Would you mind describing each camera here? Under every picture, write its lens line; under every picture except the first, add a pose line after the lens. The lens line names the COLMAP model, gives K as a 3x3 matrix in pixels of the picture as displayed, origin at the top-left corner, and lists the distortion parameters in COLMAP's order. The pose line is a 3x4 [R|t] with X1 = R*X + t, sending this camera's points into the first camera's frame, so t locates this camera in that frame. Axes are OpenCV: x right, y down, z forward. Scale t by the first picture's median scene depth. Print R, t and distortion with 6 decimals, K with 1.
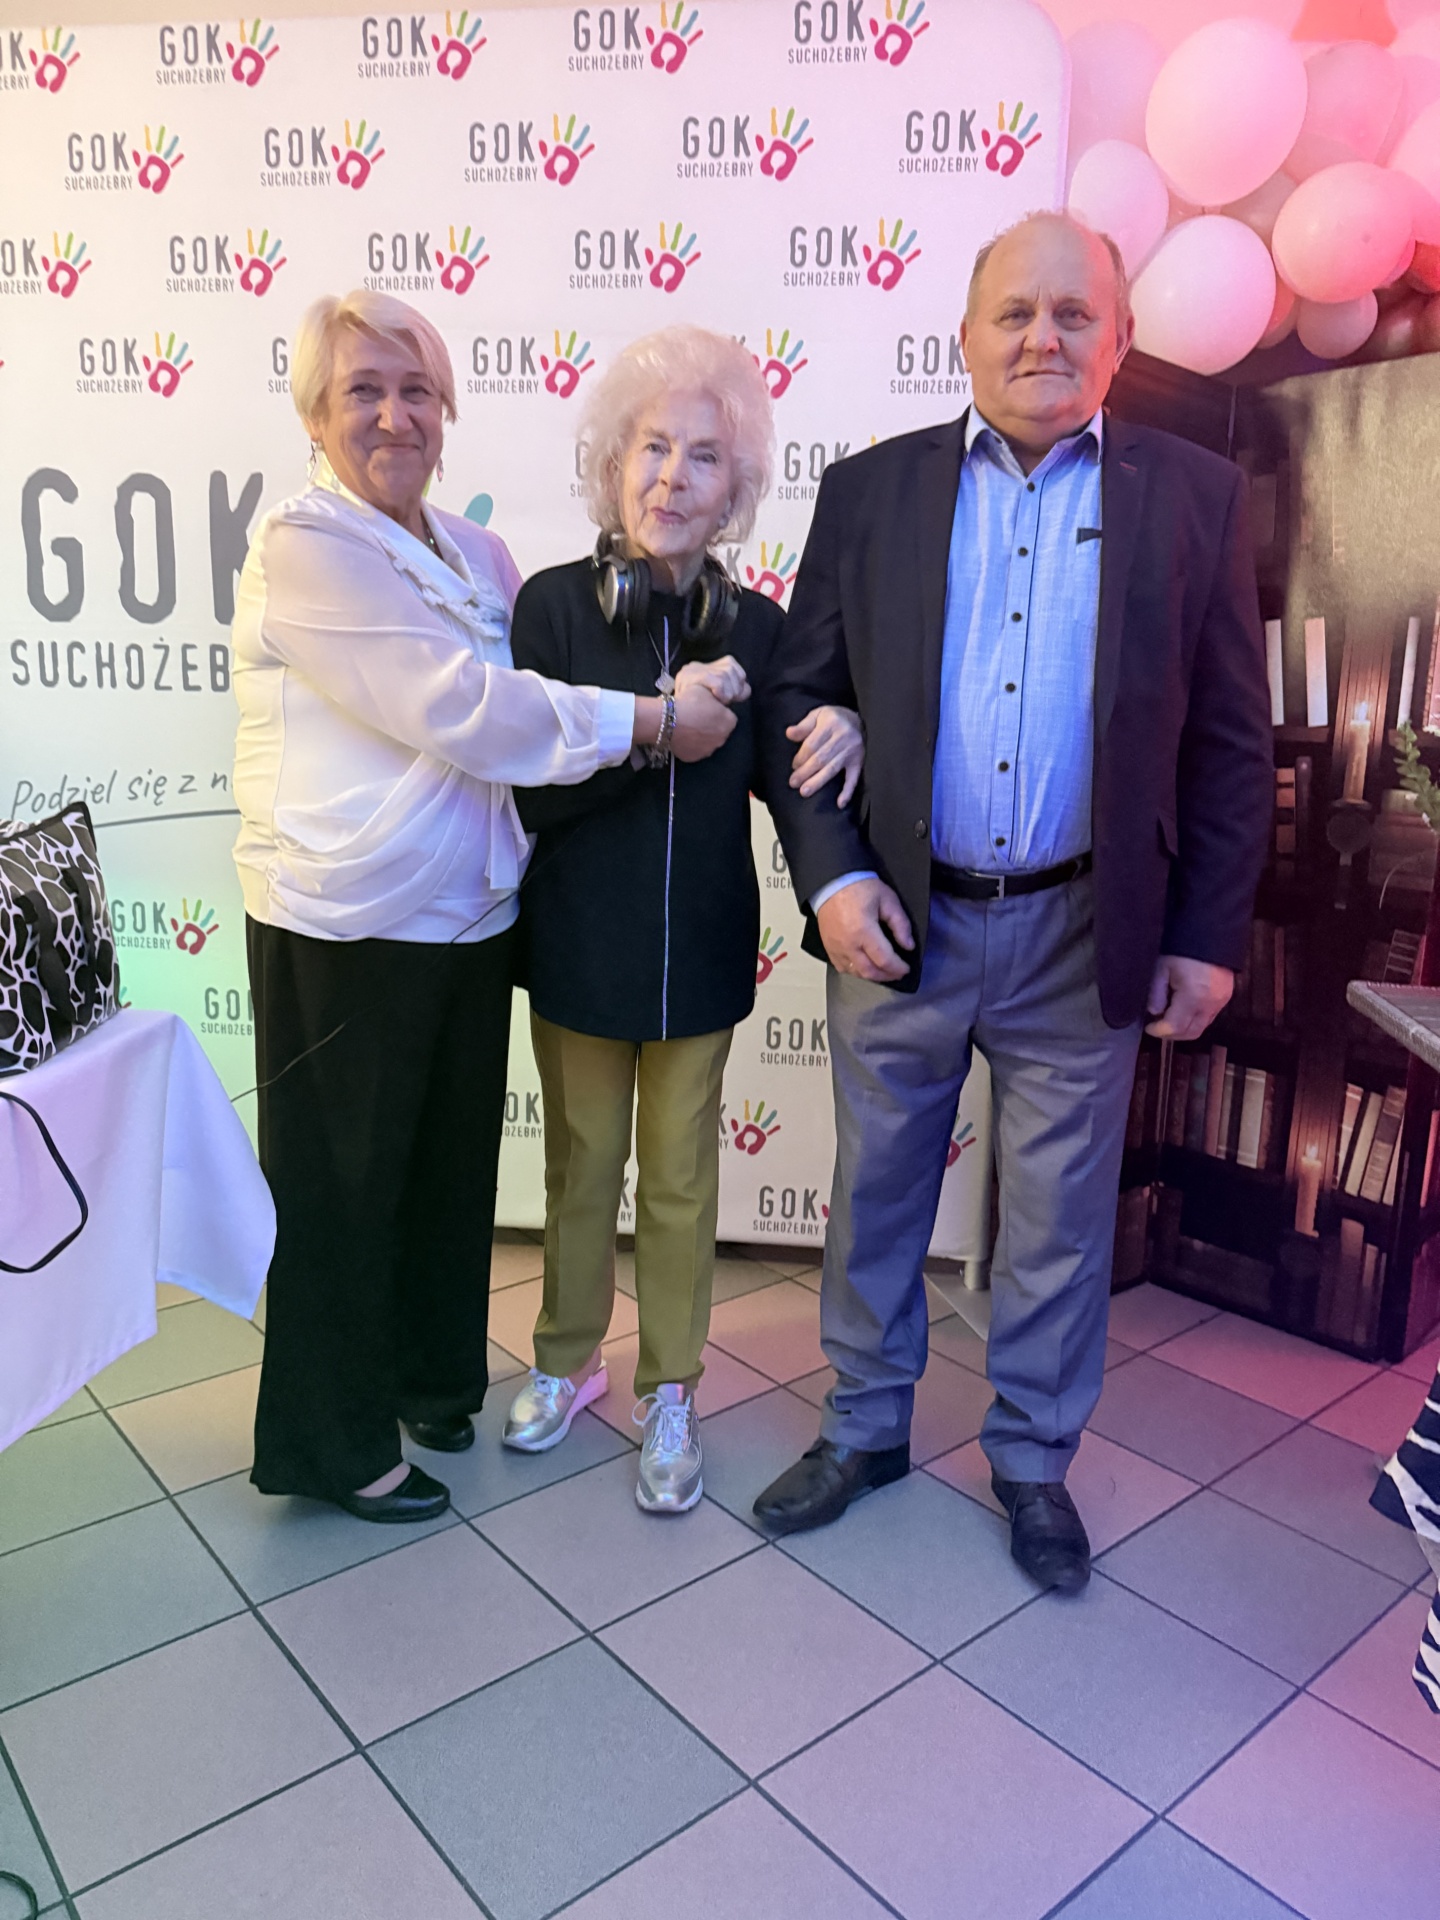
lens RADIAL K [[1344.5, 0, 699.4], [0, 1344.5, 939.0], [0, 0, 1]] dist [0.020370, -0.039336]
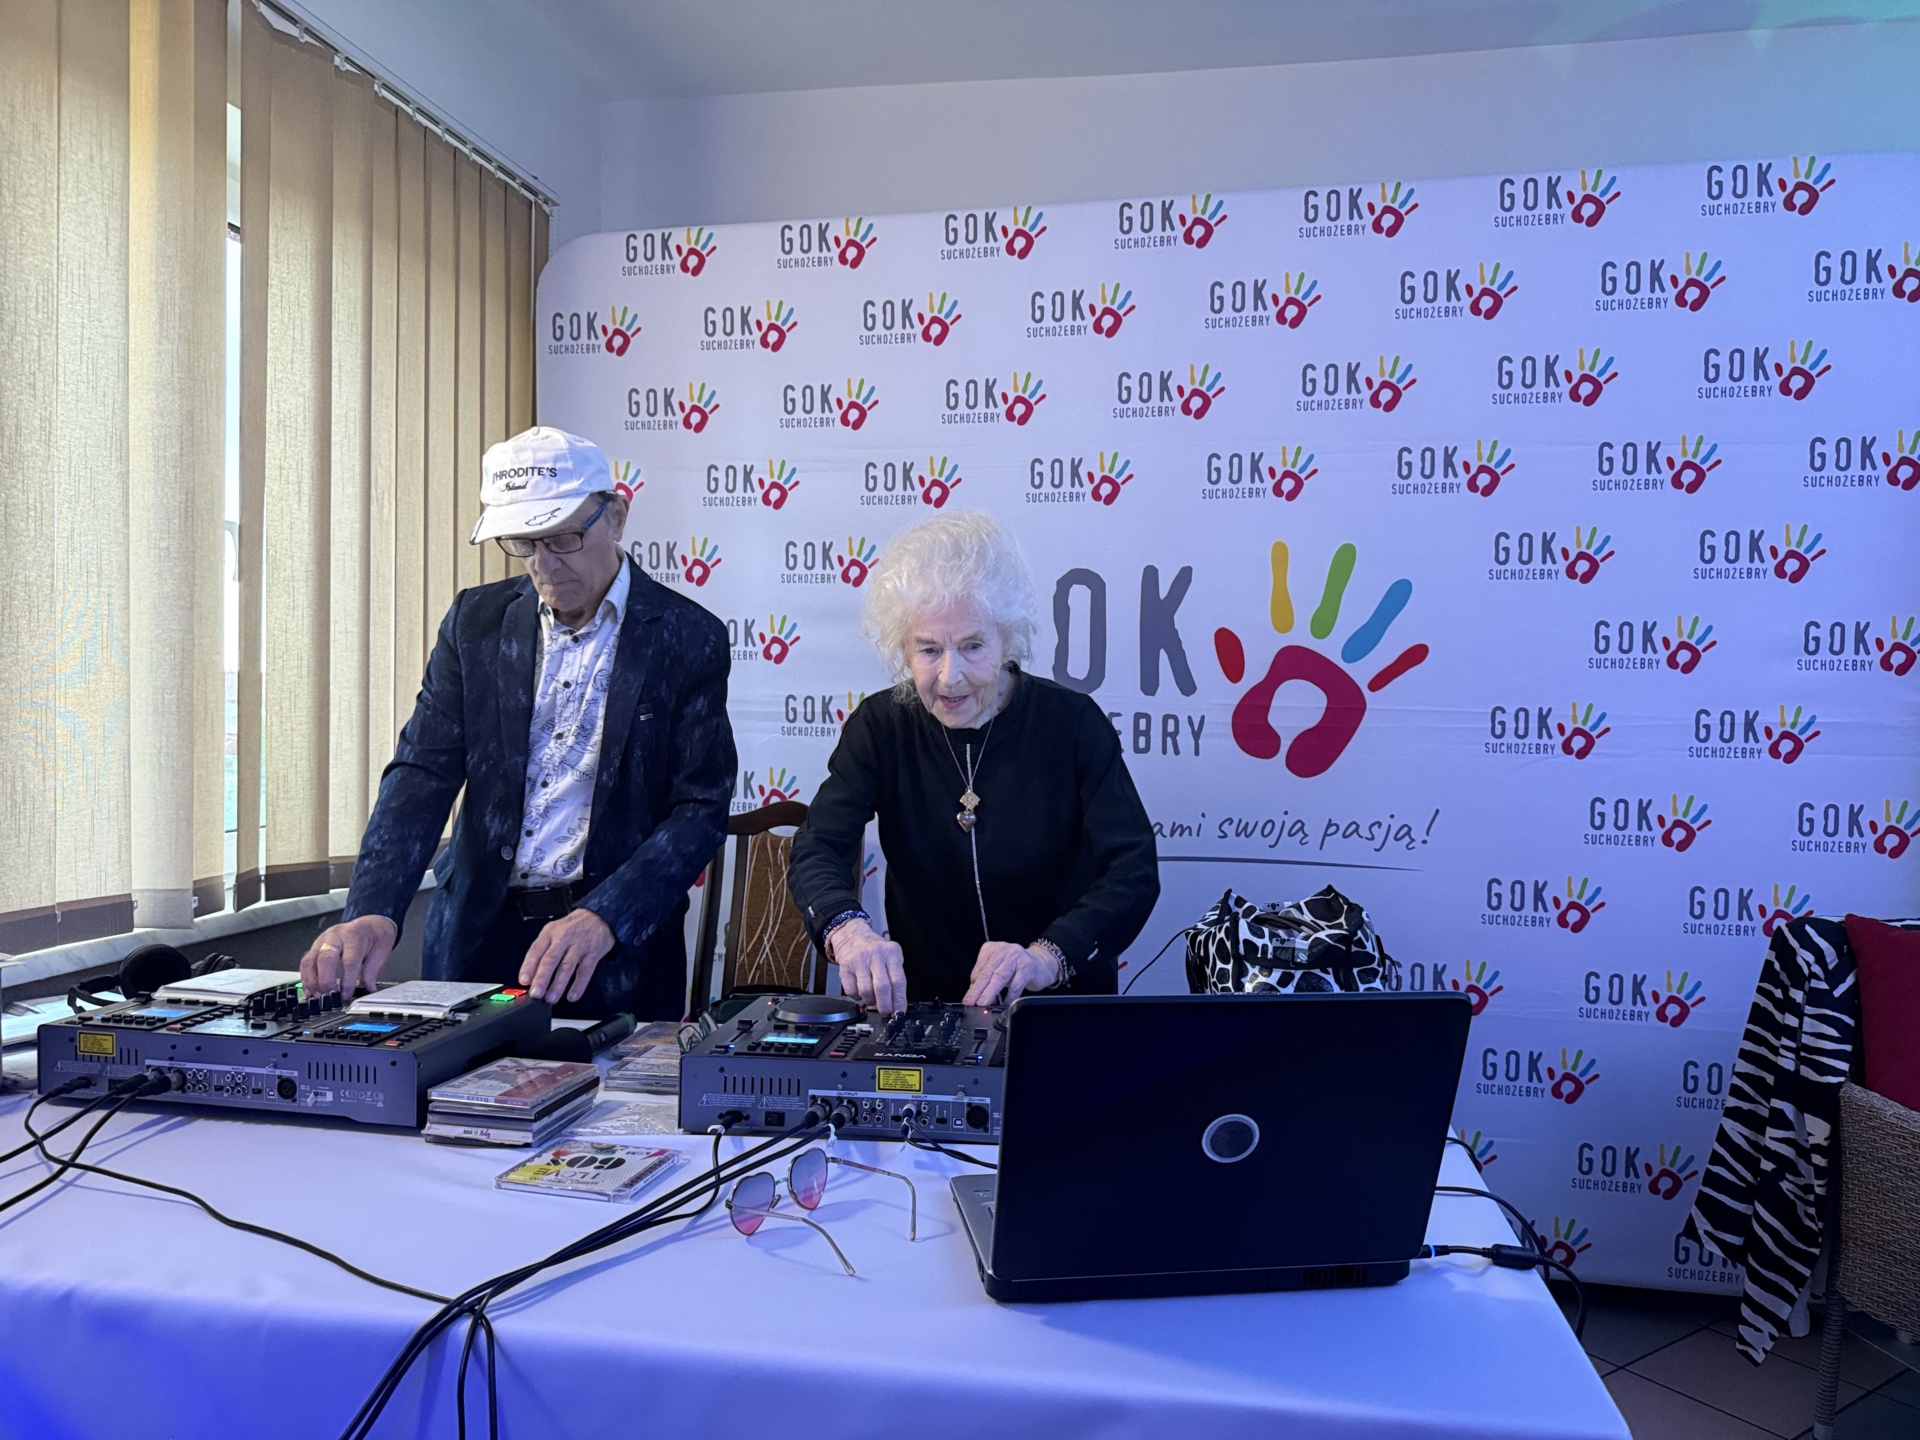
lens RADIAL K [[1344.5, 0, 925.7], [0, 1344.5, 735.8], [0, 0, 1]] dist [0.020370, -0.039336]
pose [[0.995205, -0.013366, -0.096893, -0.461065], [0.000214, 0.990915, -0.134487, -0.052229], [0.097810, 0.133821, 0.986167, -0.131270]]
